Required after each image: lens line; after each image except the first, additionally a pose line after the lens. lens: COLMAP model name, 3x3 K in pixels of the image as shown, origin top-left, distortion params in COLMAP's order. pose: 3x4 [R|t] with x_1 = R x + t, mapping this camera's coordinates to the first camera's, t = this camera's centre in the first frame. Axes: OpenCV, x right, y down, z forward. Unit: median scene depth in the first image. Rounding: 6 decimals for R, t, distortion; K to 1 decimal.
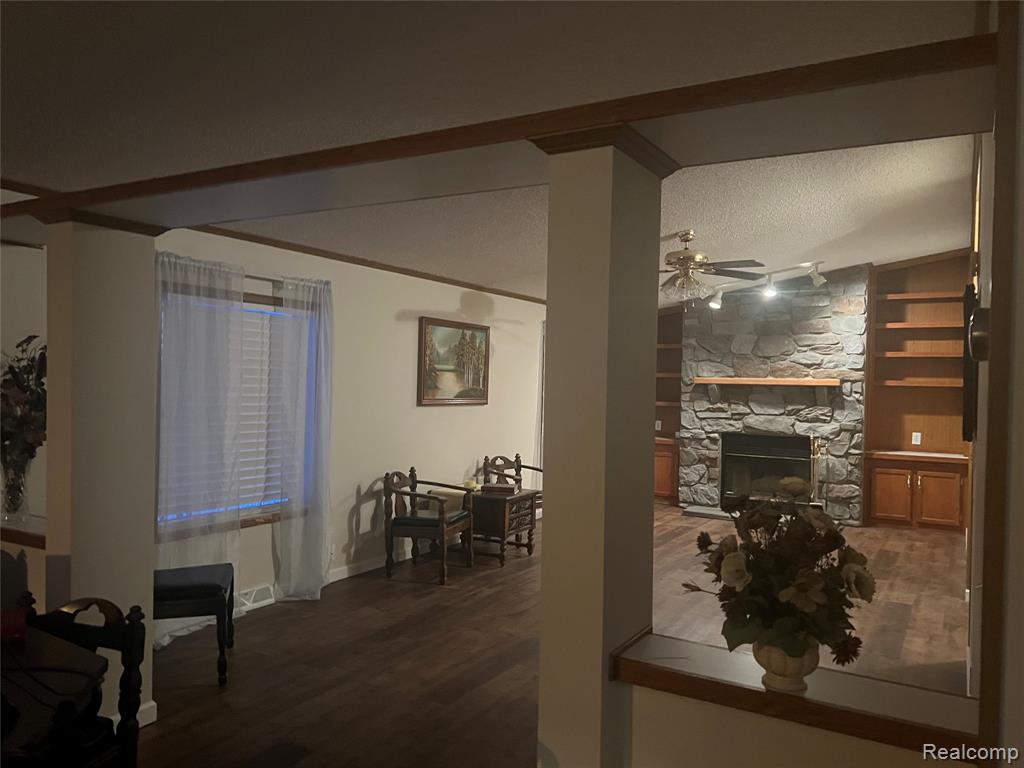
lens RADIAL K [[763.3, 0, 511.3], [0, 763.3, 387.3], [0, 0, 1]] dist [0.062639, -0.072383]
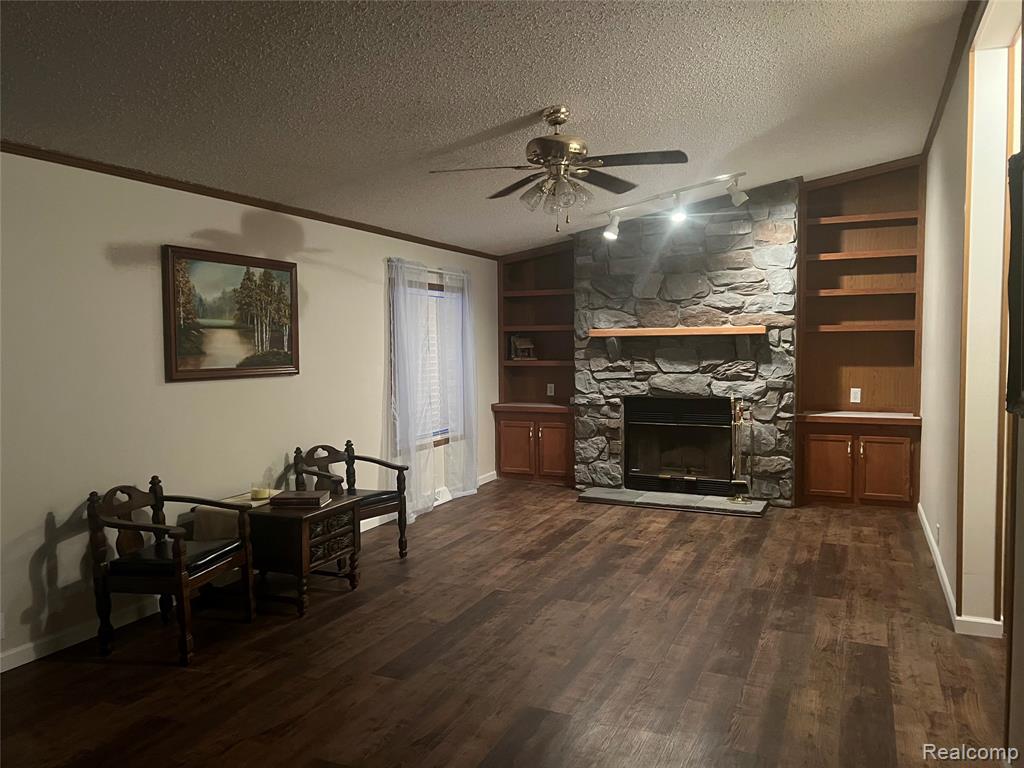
lens RADIAL K [[763.3, 0, 508.1], [0, 763.3, 385.1], [0, 0, 1]] dist [0.062639, -0.072383]
pose [[0.994184, -0.036752, 0.101228, 0.079639], [0.031664, 0.998175, 0.051420, 0.001793], [-0.102933, -0.047915, 0.993534, 0.235895]]
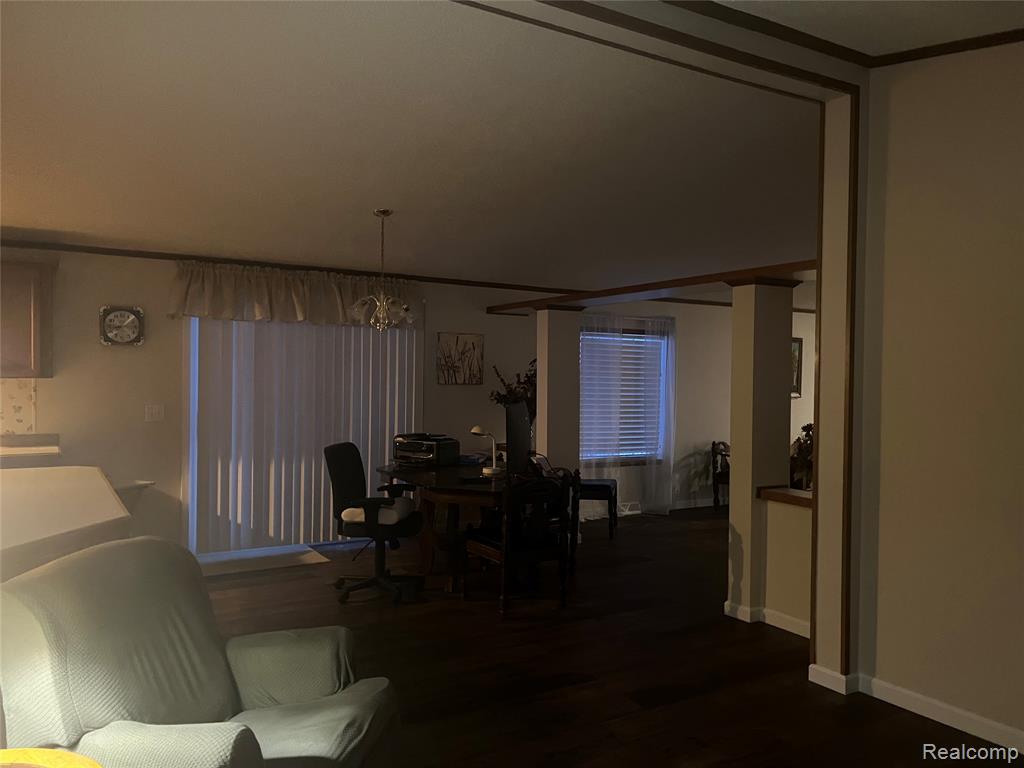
lens RADIAL K [[763.3, 0, 509.6], [0, 763.3, 385.1], [0, 0, 1]] dist [0.062639, -0.072383]
pose [[0.879828, -0.002146, -0.475287, 0.138453], [-0.000600, 0.999984, -0.005625, 0.007311], [0.475291, 0.005234, 0.879813, -0.356690]]
